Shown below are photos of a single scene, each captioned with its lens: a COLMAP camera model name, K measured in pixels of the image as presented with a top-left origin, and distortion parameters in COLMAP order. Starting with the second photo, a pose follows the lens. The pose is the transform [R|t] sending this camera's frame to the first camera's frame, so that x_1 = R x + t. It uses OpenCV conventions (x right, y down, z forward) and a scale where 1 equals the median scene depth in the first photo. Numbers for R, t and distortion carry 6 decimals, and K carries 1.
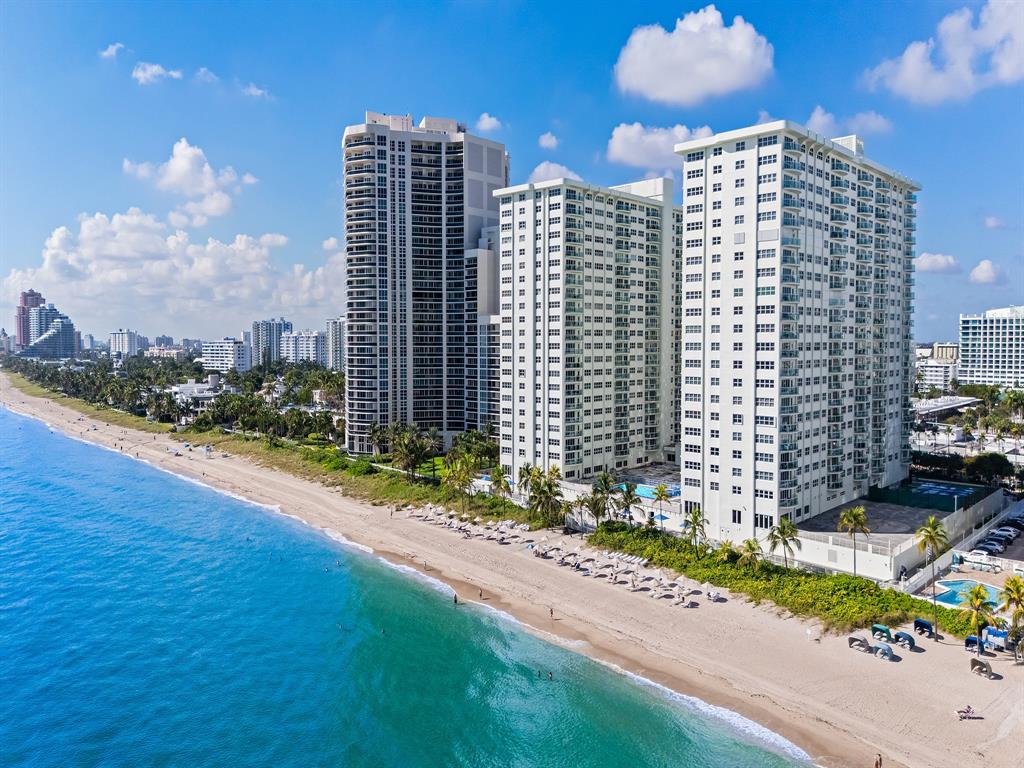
lens RADIAL K [[729.0, 0, 523.2], [0, 729.0, 367.5], [0, 0, 1]] dist [0.044130, -0.035726]
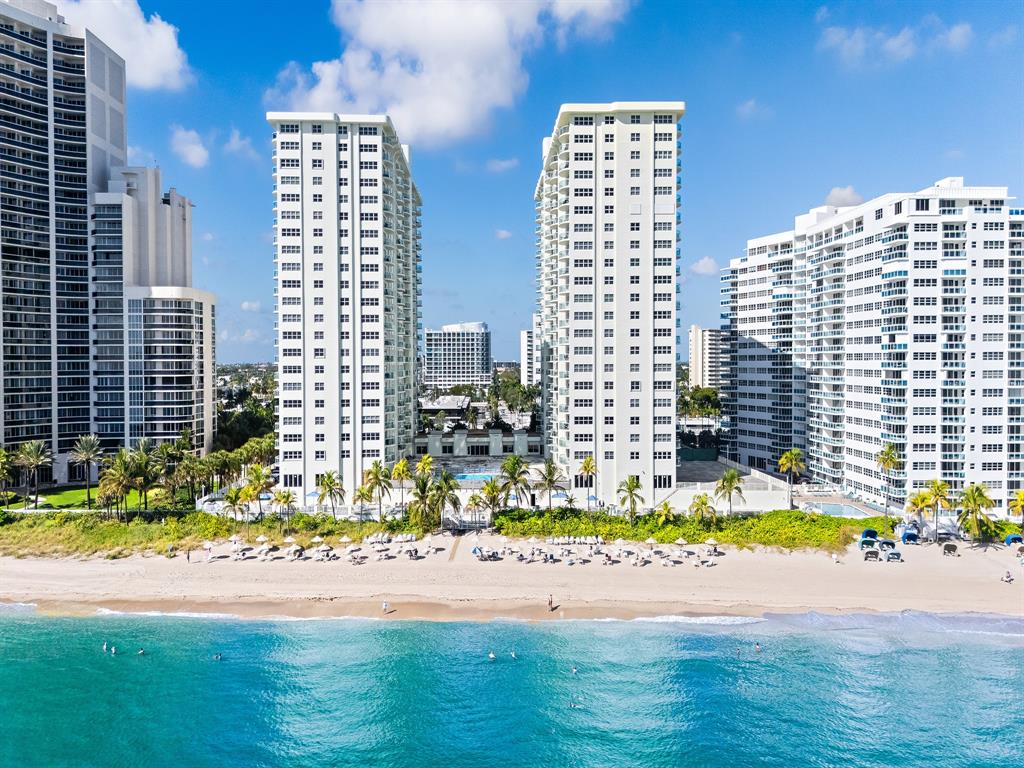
lens RADIAL K [[729.0, 0, 516.0], [0, 729.0, 370.6], [0, 0, 1]] dist [0.044130, -0.035726]
pose [[0.709180, -0.012893, 0.704910, -0.419657], [0.029482, 0.999501, -0.011381, 0.043224], [-0.704411, 0.028853, 0.709206, 0.305057]]
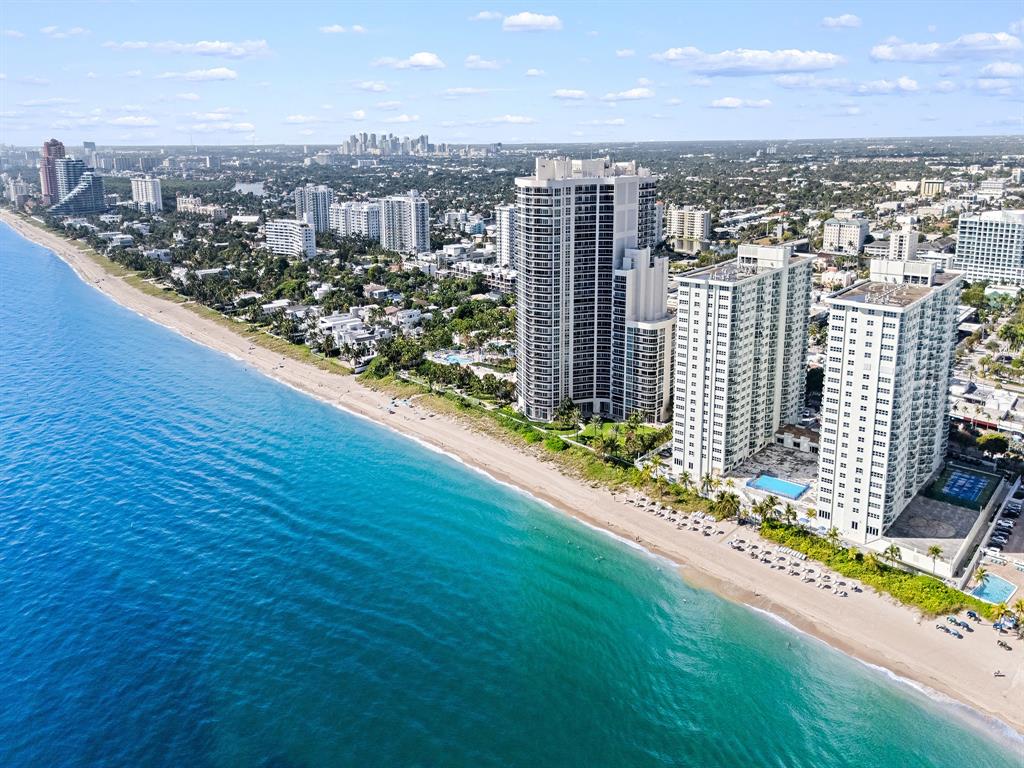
lens RADIAL K [[729.0, 0, 544.9], [0, 729.0, 290.3], [0, 0, 1]] dist [0.044130, -0.035726]
pose [[0.998877, -0.008985, 0.046518, -0.381471], [0.002132, 0.989383, 0.145319, -0.446942], [-0.047330, -0.145057, 0.988291, -0.429838]]
